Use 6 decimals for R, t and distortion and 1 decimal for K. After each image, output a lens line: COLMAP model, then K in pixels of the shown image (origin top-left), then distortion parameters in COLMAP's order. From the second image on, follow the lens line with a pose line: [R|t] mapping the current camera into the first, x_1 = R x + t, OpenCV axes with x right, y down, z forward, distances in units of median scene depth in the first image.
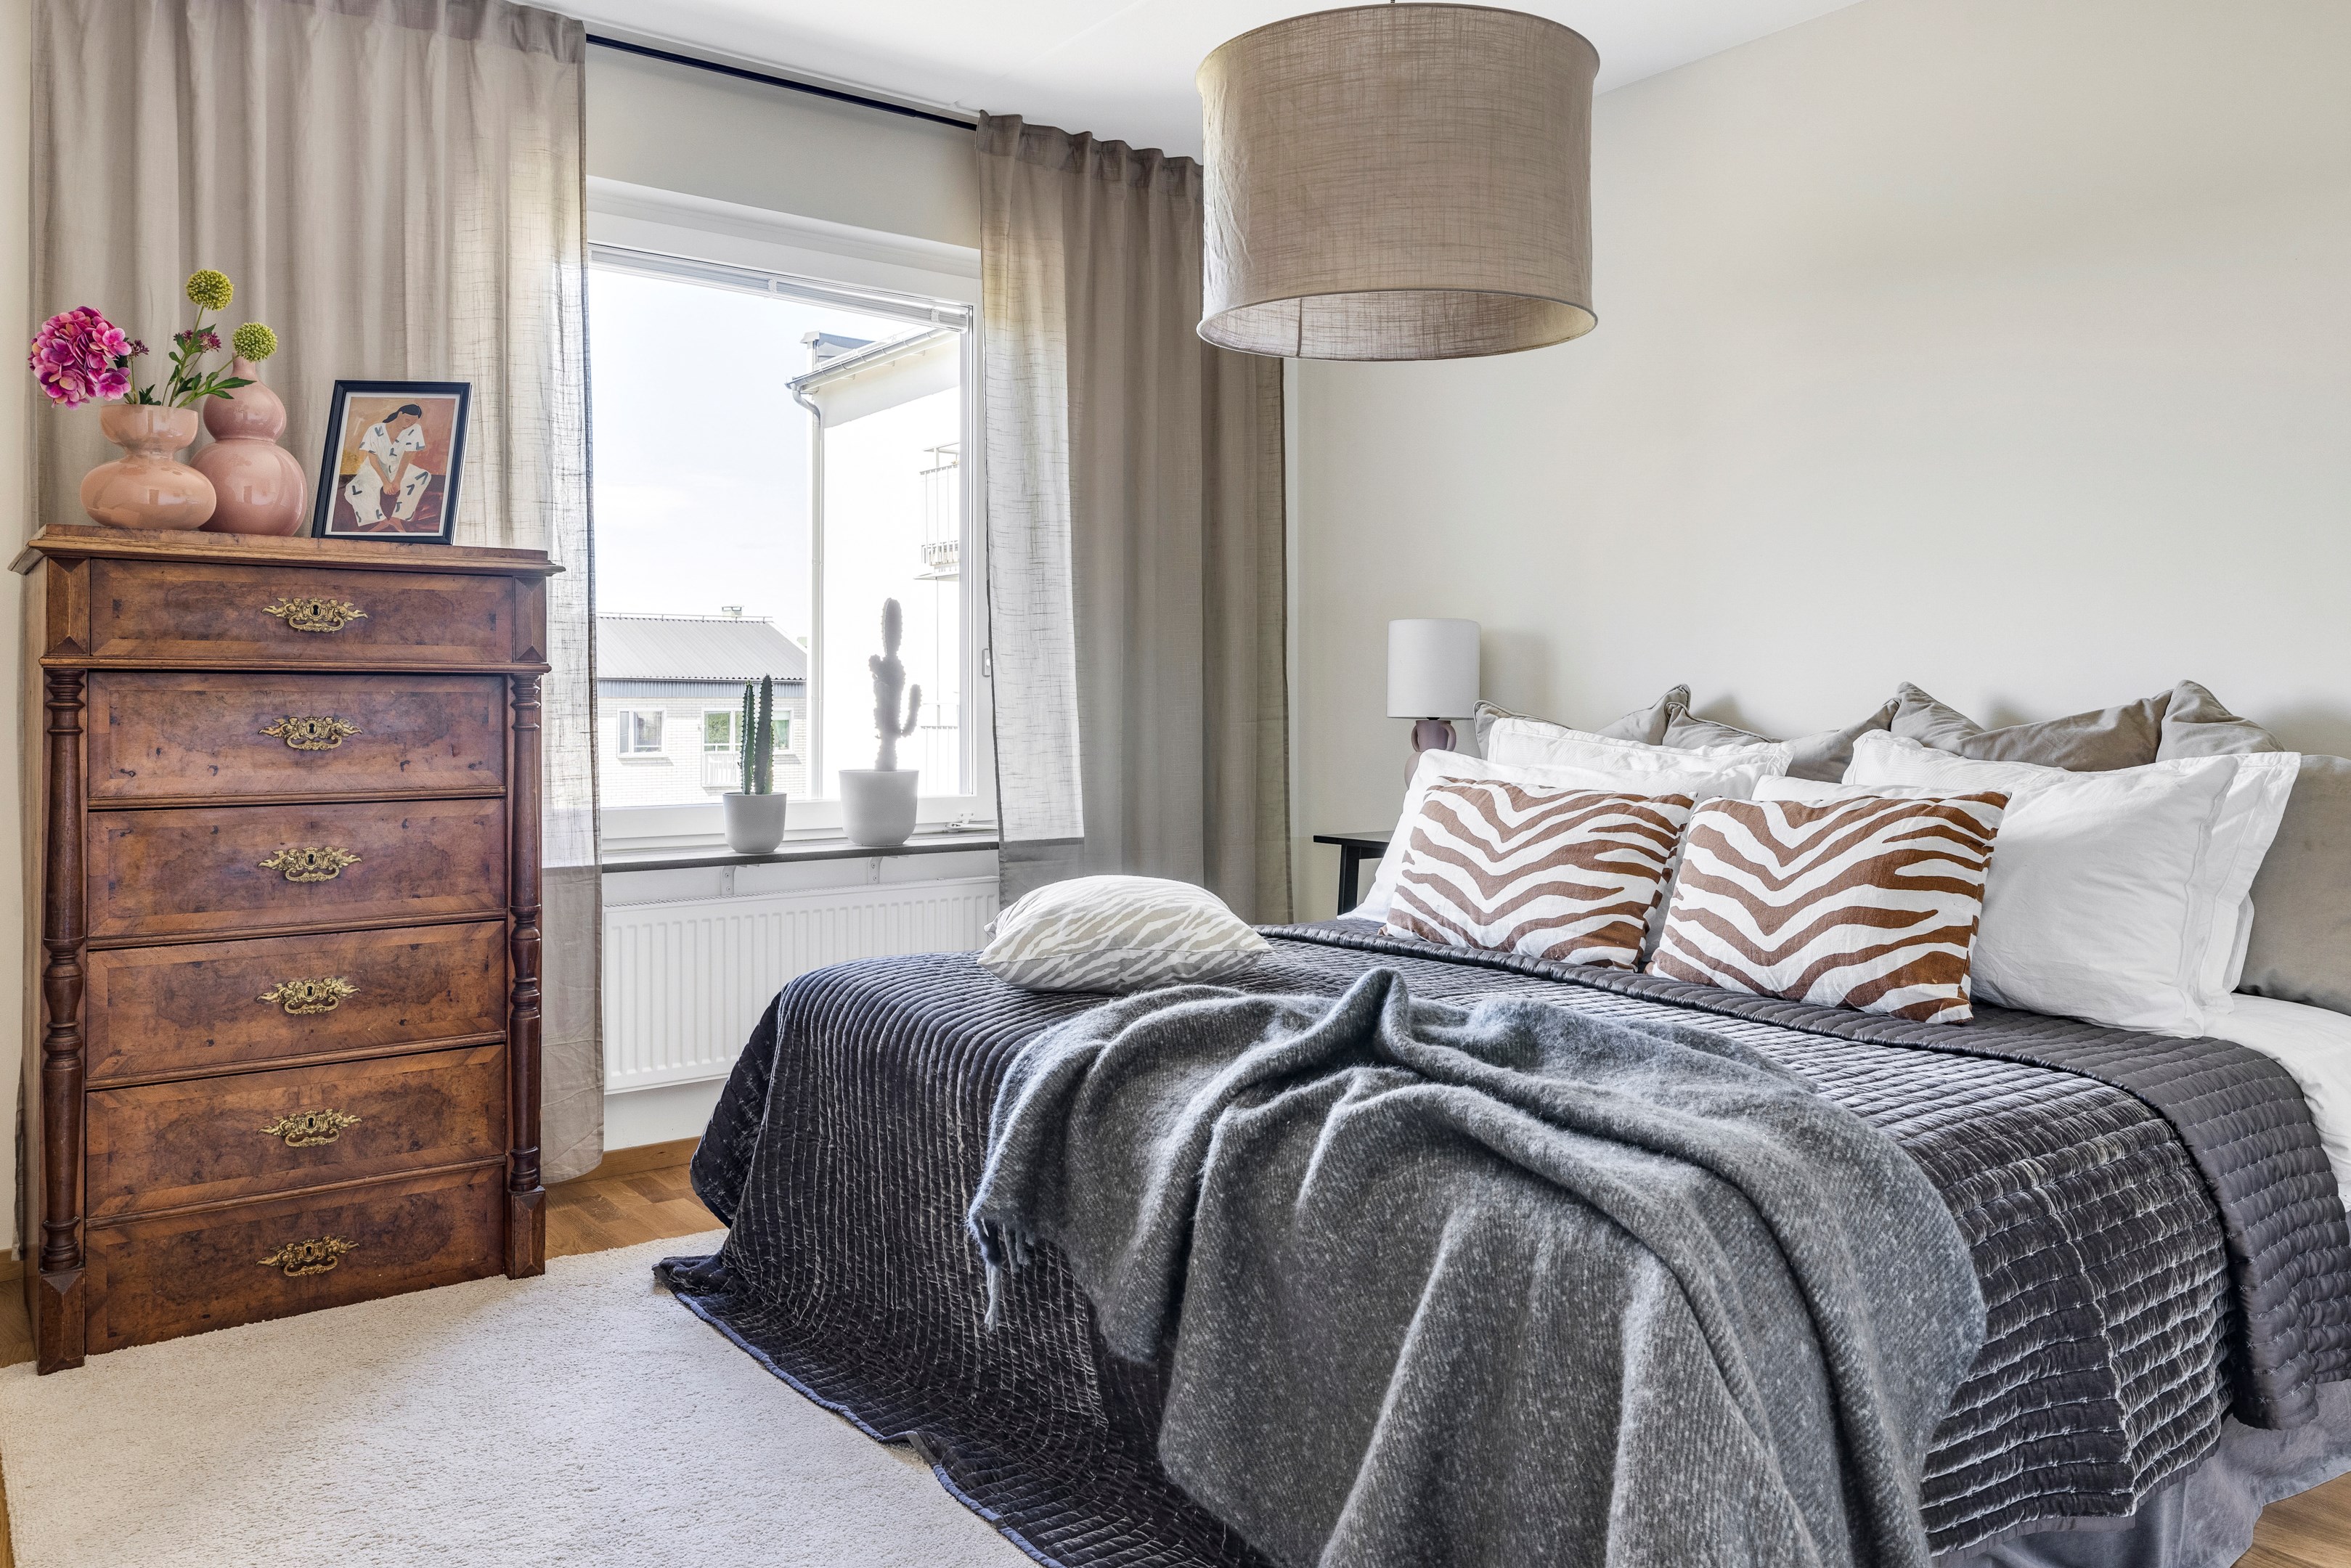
lens RADIAL K [[1666.6, 0, 1189.0], [0, 1666.6, 704.5], [0, 0, 1]] dist [-0.002746, 0.004689]
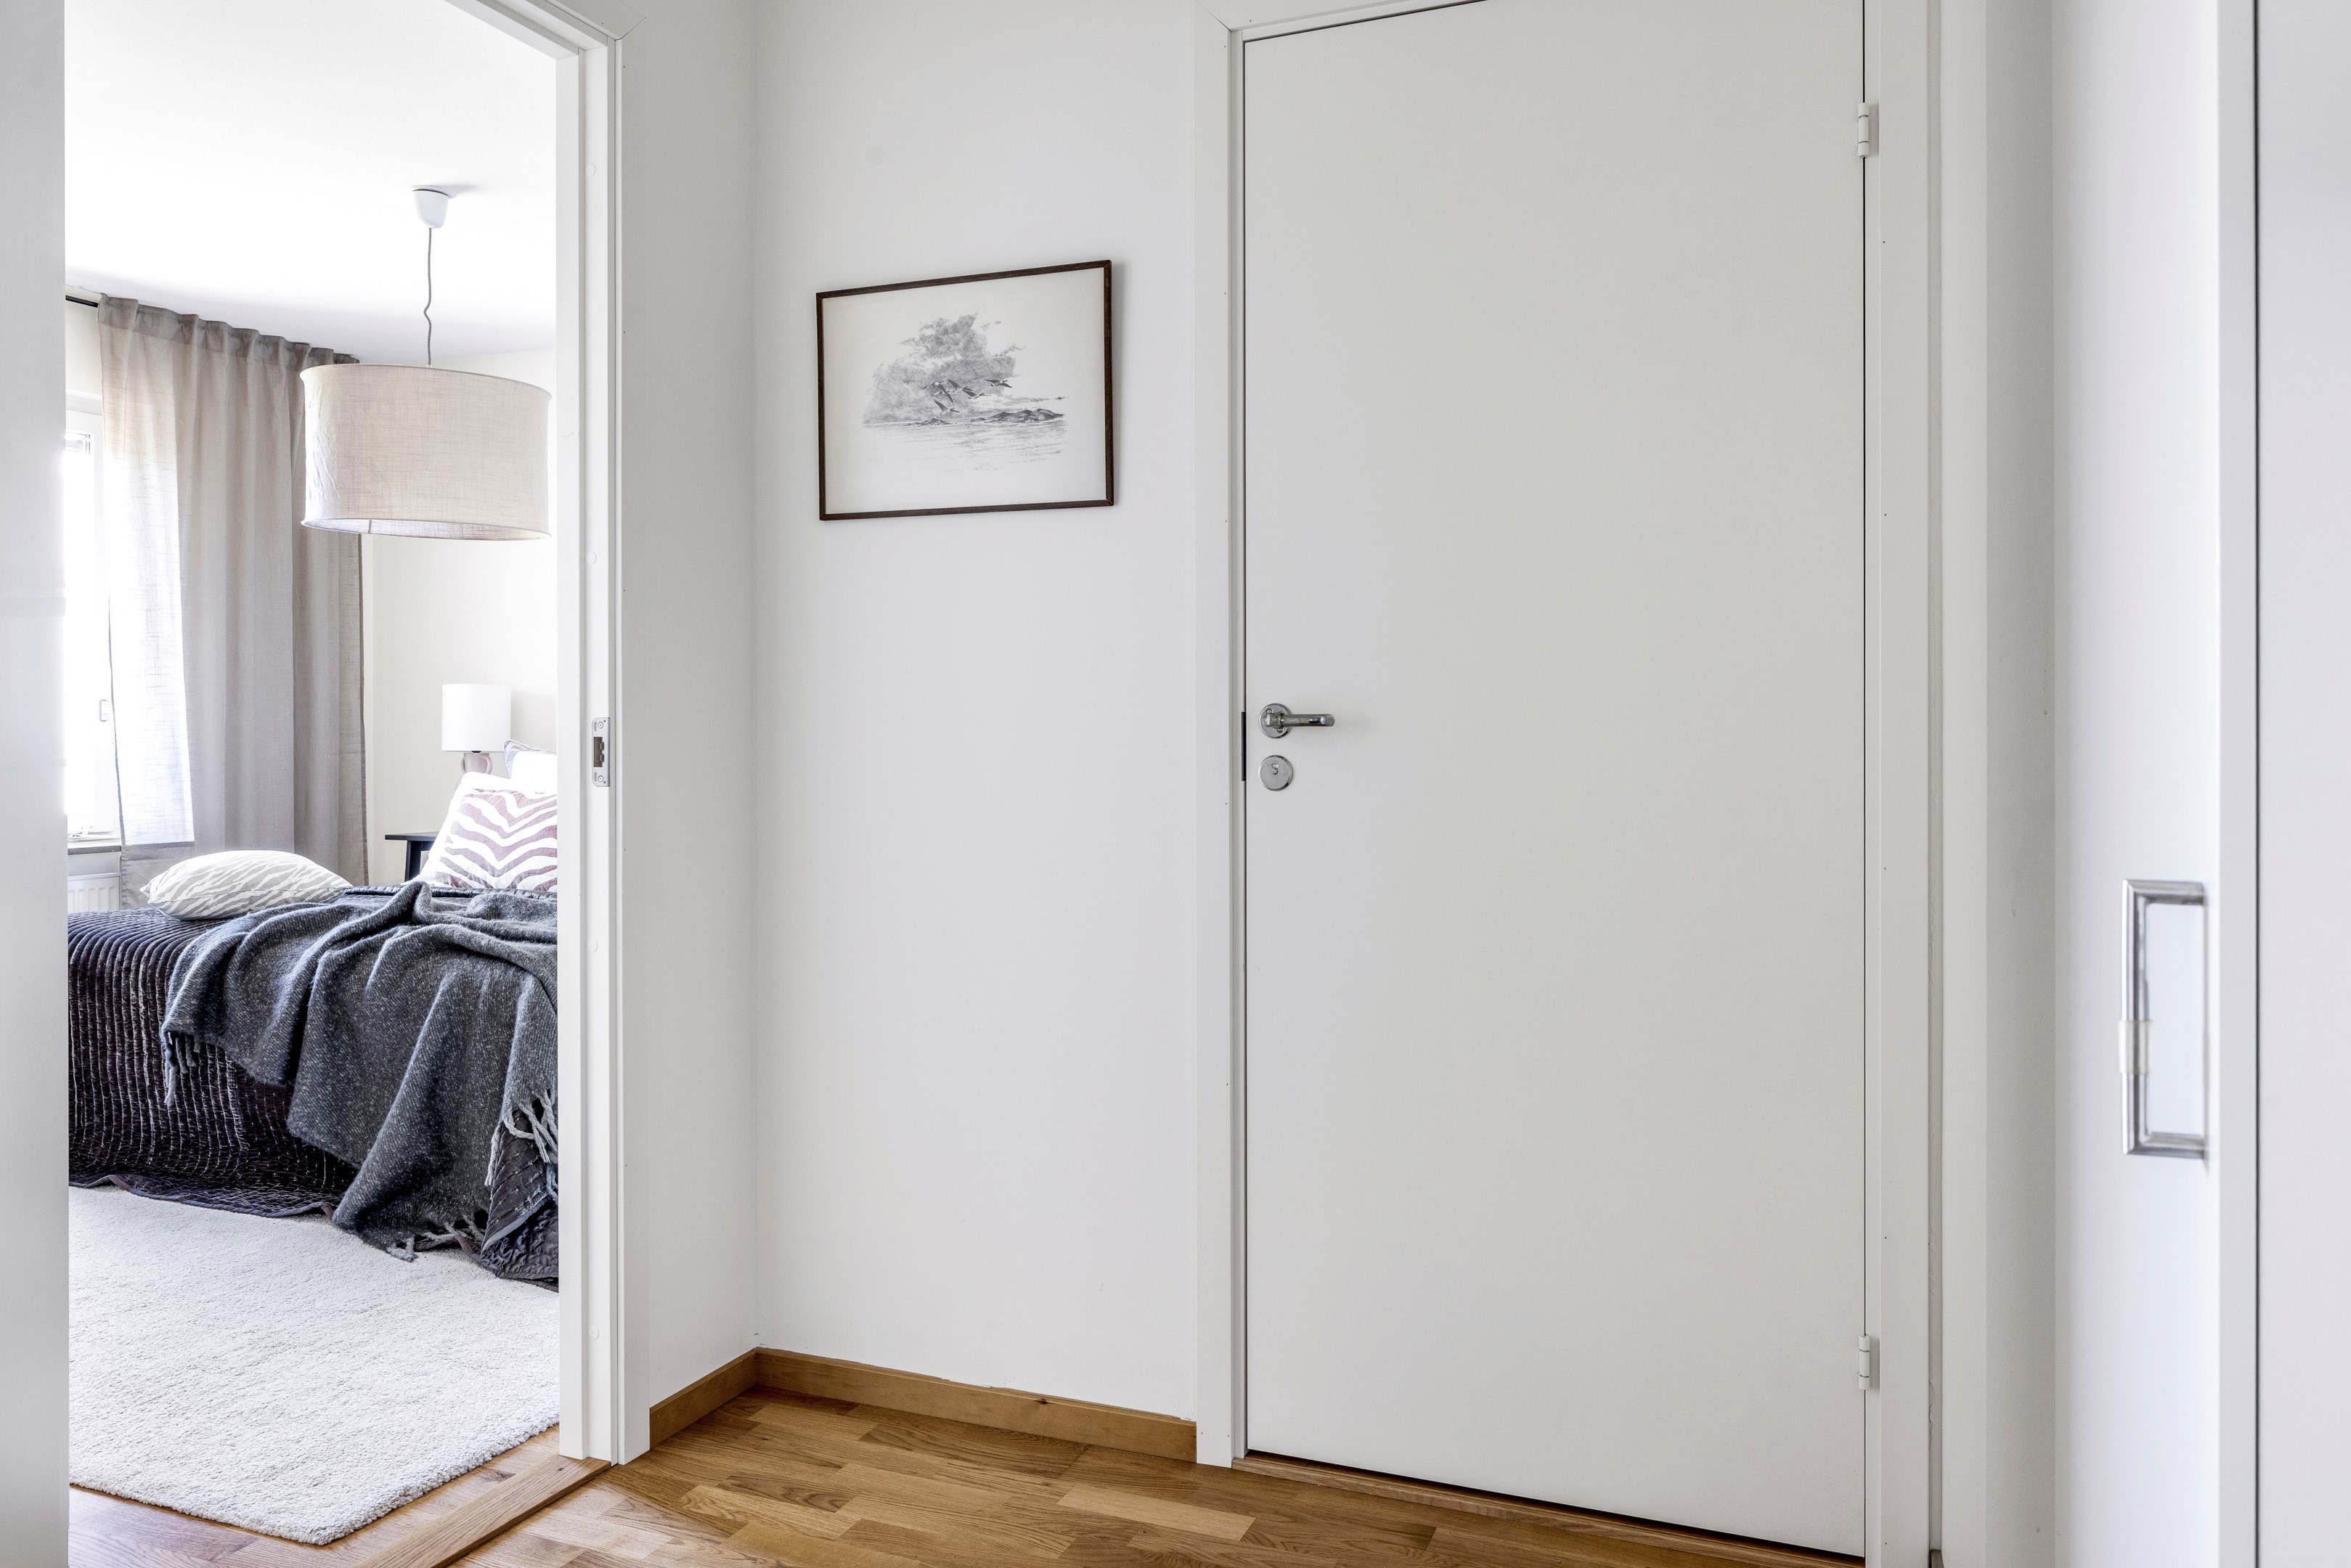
lens RADIAL K [[1617.5, 0, 1201.4], [0, 1617.5, 743.8], [0, 0, 1]] dist [0.000935, 0.000376]
pose [[0.860984, -0.001820, 0.508630, -0.045755], [-0.000041, 0.999993, 0.003646, -0.006441], [-0.508633, -0.003160, 0.860978, -0.906196]]
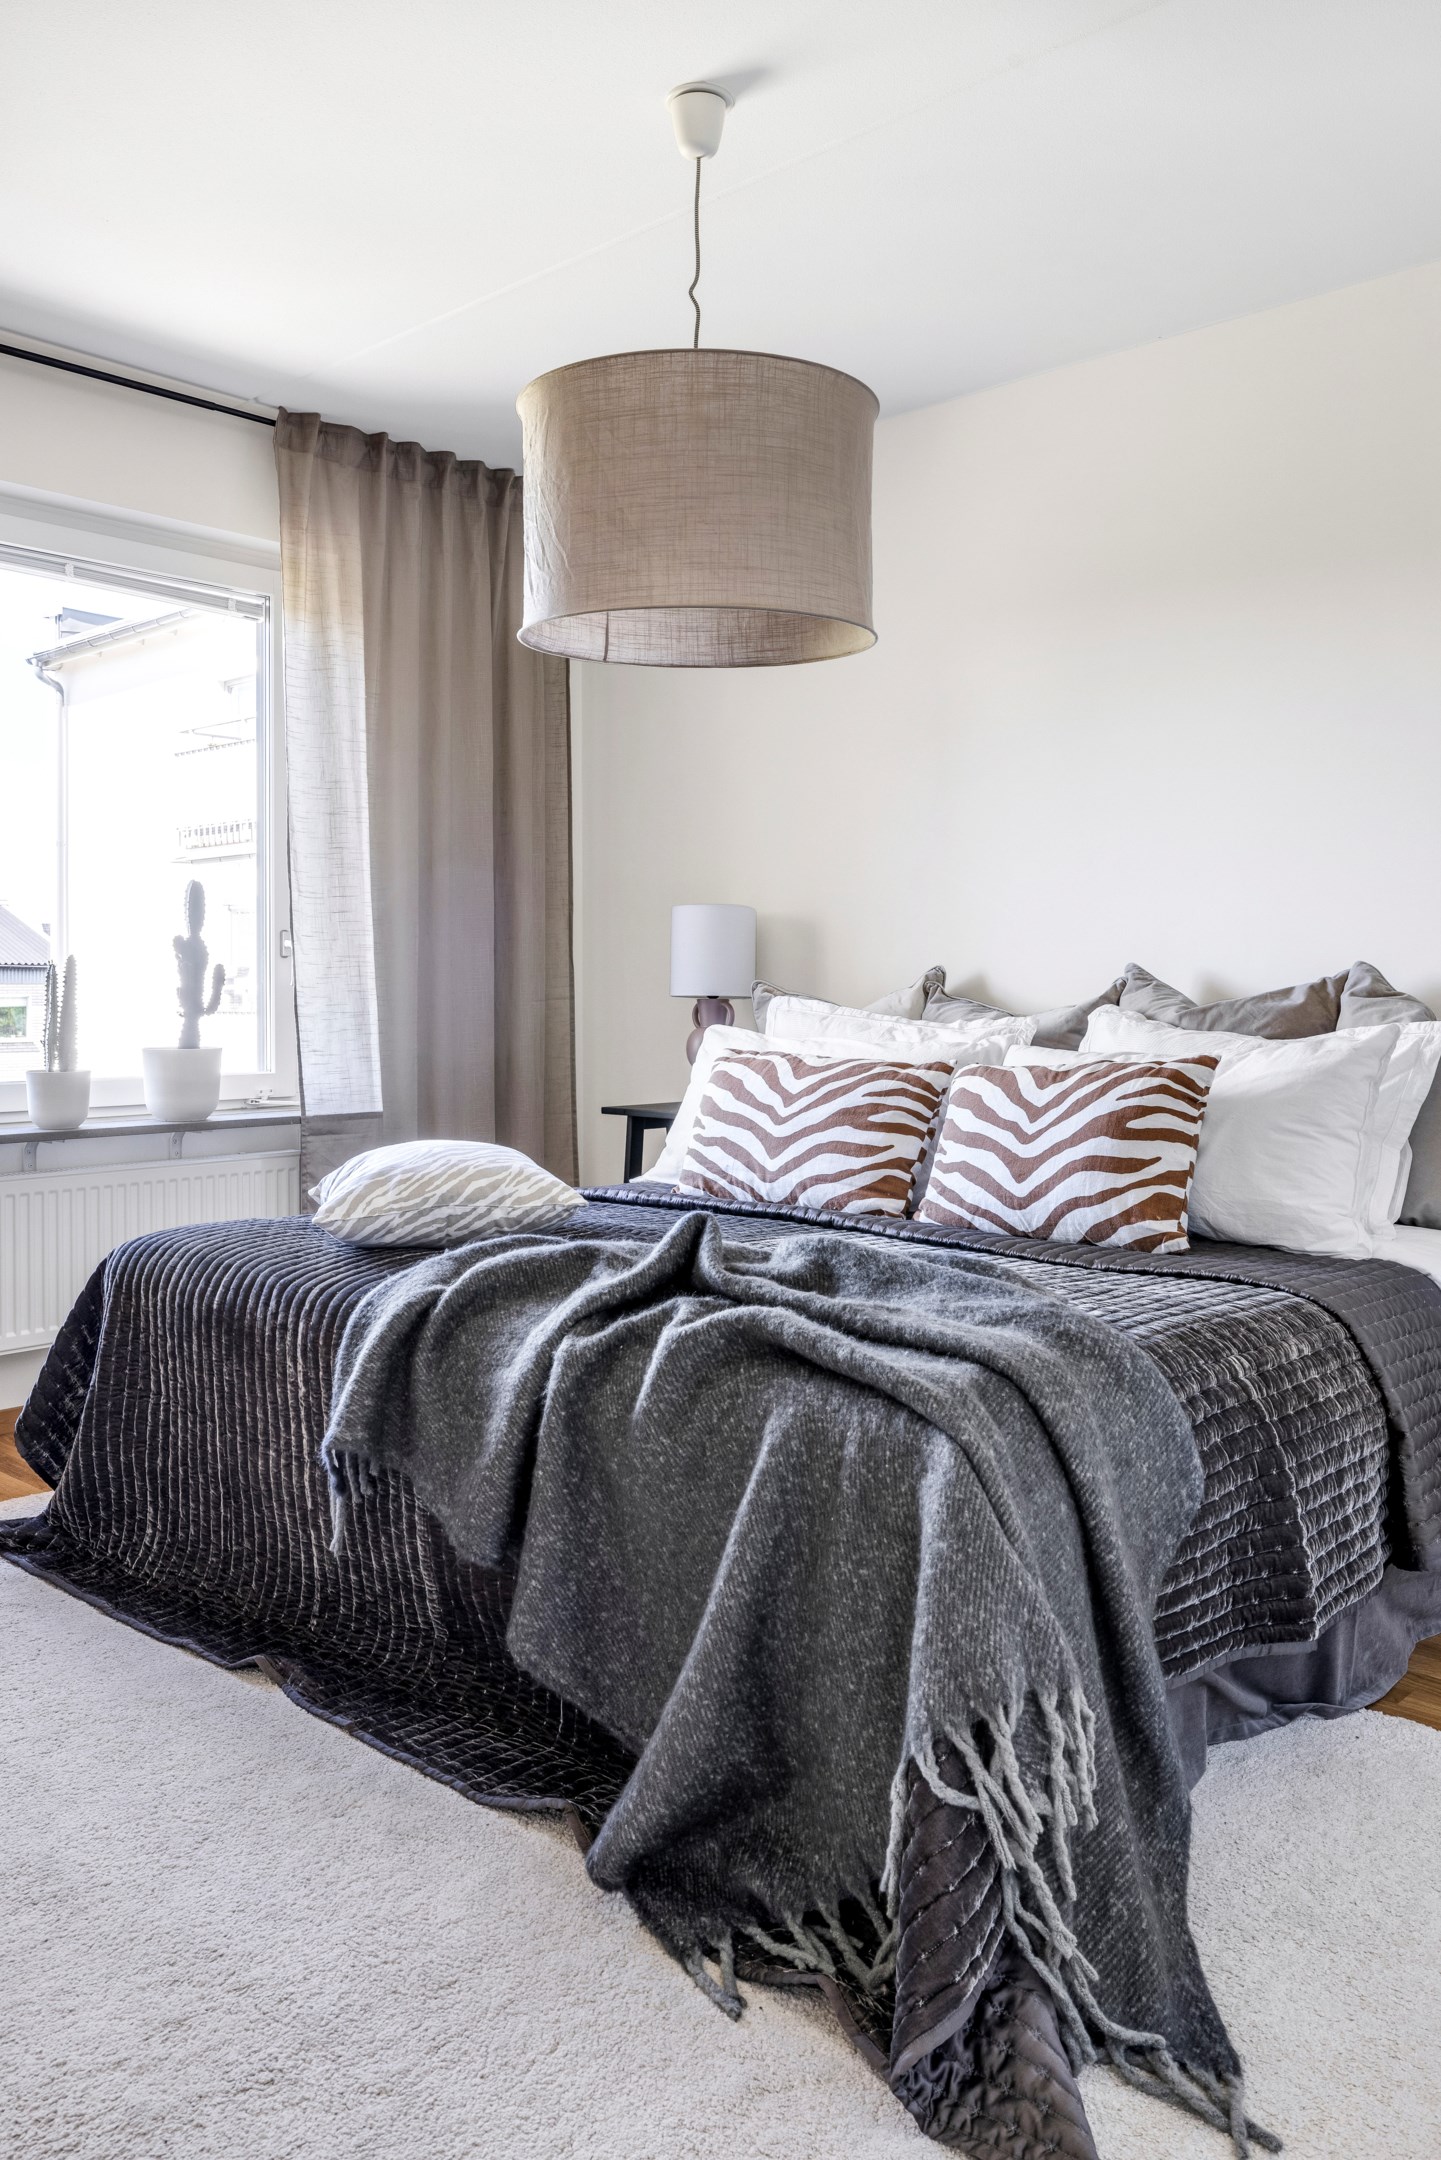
lens RADIAL K [[1648.3, 0, 697.8], [0, 1648.3, 1009.9], [0, 0, 1]] dist [0.001361, 0.002836]
pose [[0.987817, -0.002007, 0.155607, -0.048157], [0.000271, 0.999938, 0.011176, 0.007696], [-0.155620, -0.010998, 0.987756, -0.083618]]
